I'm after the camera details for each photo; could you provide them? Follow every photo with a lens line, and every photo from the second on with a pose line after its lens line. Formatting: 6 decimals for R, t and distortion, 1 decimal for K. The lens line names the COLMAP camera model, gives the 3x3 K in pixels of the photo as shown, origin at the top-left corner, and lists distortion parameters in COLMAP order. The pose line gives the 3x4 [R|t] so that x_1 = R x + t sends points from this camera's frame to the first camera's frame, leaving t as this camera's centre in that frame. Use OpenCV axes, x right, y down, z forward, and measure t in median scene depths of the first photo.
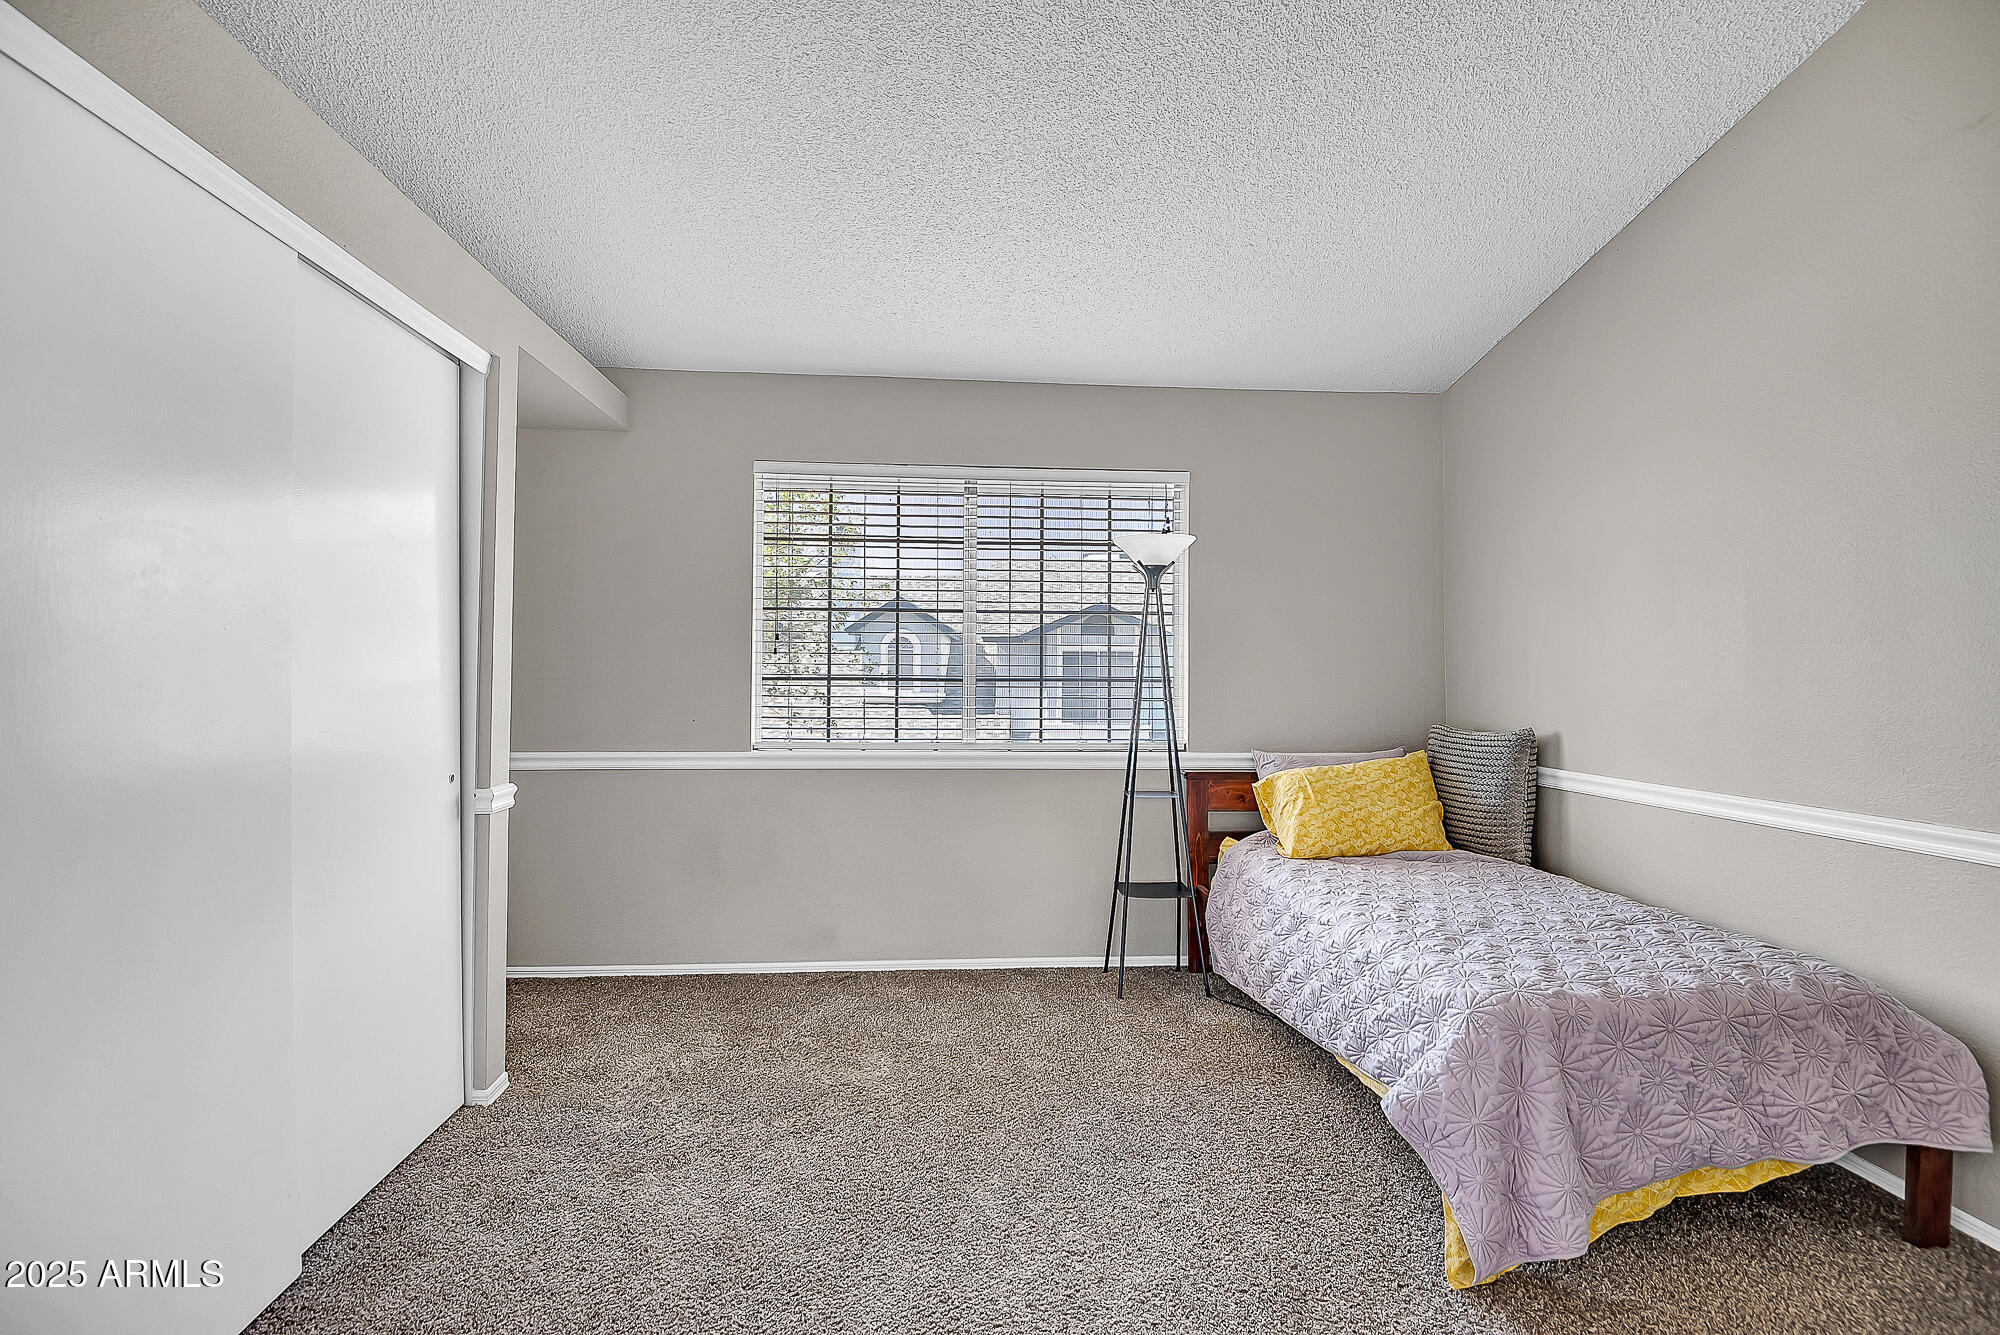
lens RADIAL K [[910.9, 0, 1002.5], [0, 910.9, 660.0], [0, 0, 1]] dist [0.020953, -0.019684]
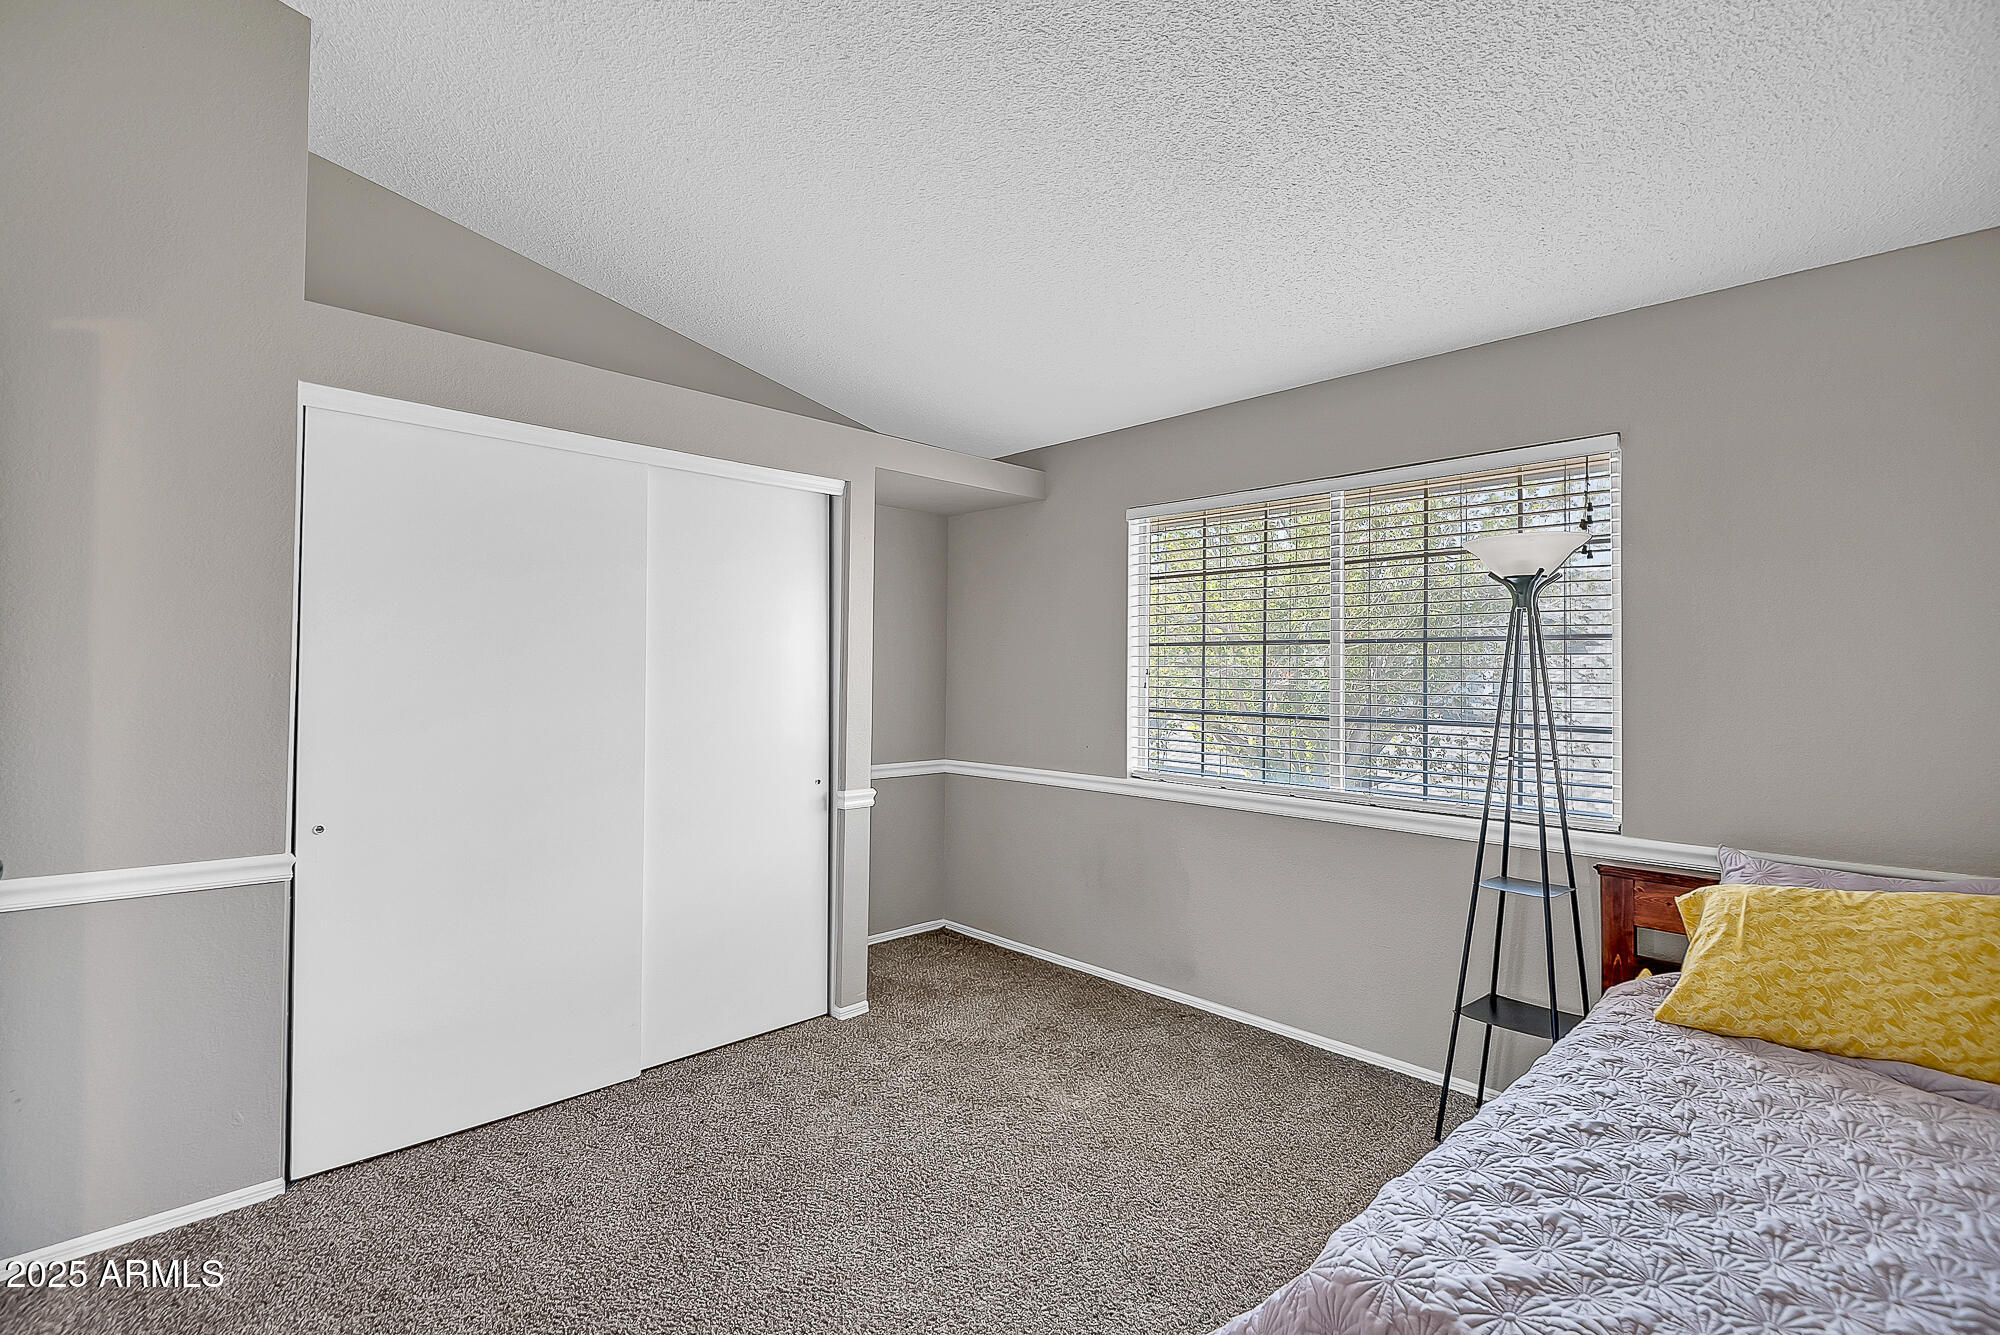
lens RADIAL K [[910.9, 0, 1002.5], [0, 910.9, 660.0], [0, 0, 1]] dist [0.020953, -0.019684]
pose [[0.645861, -0.010107, -0.763388, 0.507082], [0.009597, 0.999941, -0.005119, -0.038514], [0.763394, -0.004020, 0.645920, 0.224292]]
